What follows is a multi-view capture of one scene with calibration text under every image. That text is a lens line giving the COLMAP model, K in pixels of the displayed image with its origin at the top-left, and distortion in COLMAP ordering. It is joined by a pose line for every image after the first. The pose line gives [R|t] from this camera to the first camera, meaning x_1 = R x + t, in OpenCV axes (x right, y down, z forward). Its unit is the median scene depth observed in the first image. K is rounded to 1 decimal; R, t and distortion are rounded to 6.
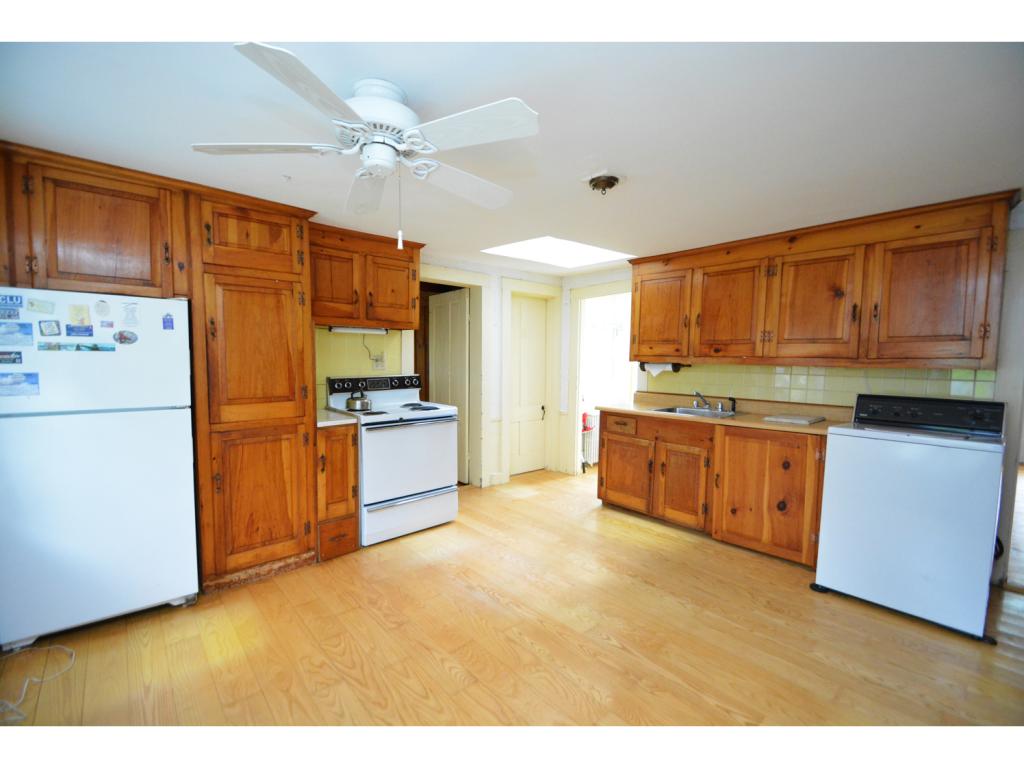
lens RADIAL K [[447.6, 0, 507.9], [0, 447.6, 388.0], [0, 0, 1]] dist [0.001721, -0.007959]
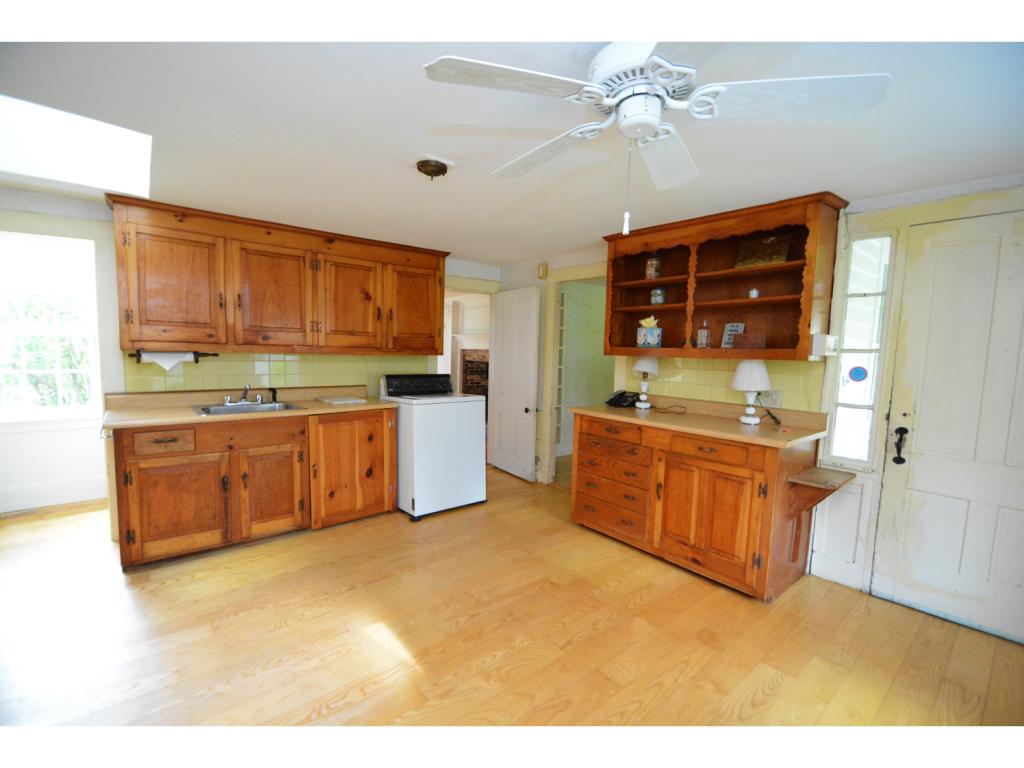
lens RADIAL K [[447.6, 0, 507.2], [0, 447.6, 389.0], [0, 0, 1]] dist [0.001721, -0.007959]
pose [[0.026227, -0.095423, 0.995091, -0.478766], [0.044727, 0.994549, 0.094192, -0.047719], [-0.998655, 0.042037, 0.030352, 0.519179]]
